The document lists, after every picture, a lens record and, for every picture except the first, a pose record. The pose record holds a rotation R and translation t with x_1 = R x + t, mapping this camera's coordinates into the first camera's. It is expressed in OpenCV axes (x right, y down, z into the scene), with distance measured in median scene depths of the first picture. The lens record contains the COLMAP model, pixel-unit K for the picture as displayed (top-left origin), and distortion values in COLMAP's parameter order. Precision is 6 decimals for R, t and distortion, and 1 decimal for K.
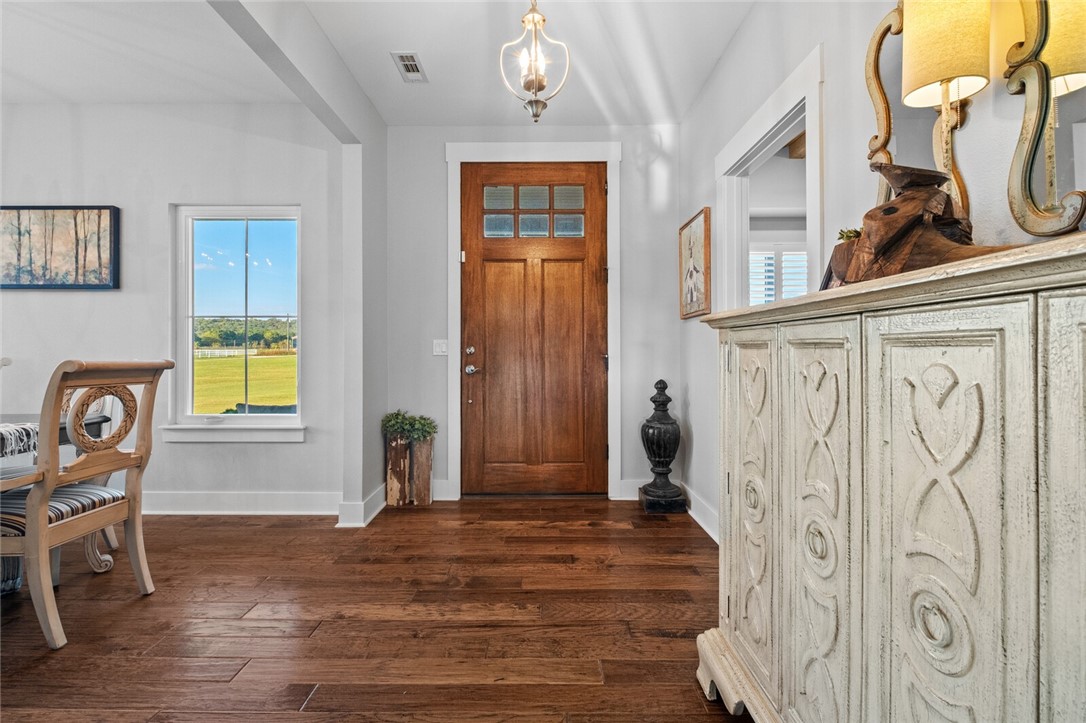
lens RADIAL K [[480.1, 0, 537.1], [0, 480.1, 350.8], [0, 0, 1]] dist [0.004755, -0.005522]
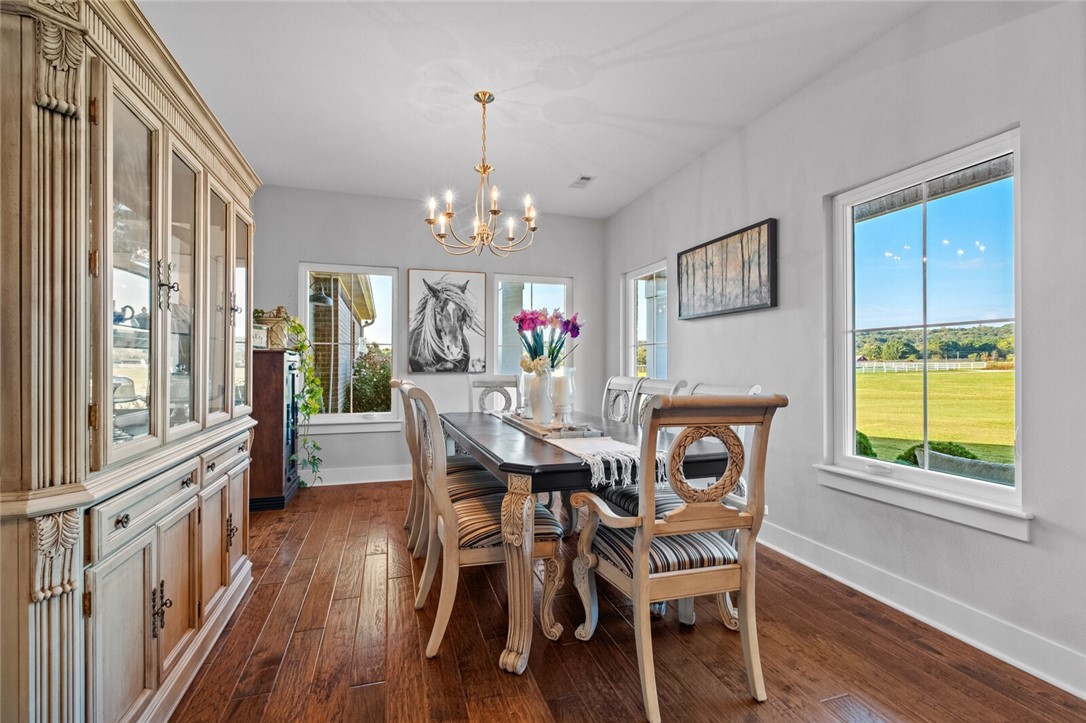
lens RADIAL K [[480.1, 0, 543.8], [0, 480.1, 362.1], [0, 0, 1]] dist [0.004755, -0.005522]
pose [[0.291589, -0.004117, -0.956535, -0.120926], [0.001399, 0.999992, -0.003878, -0.019609], [0.956543, -0.000208, 0.291592, 0.308774]]
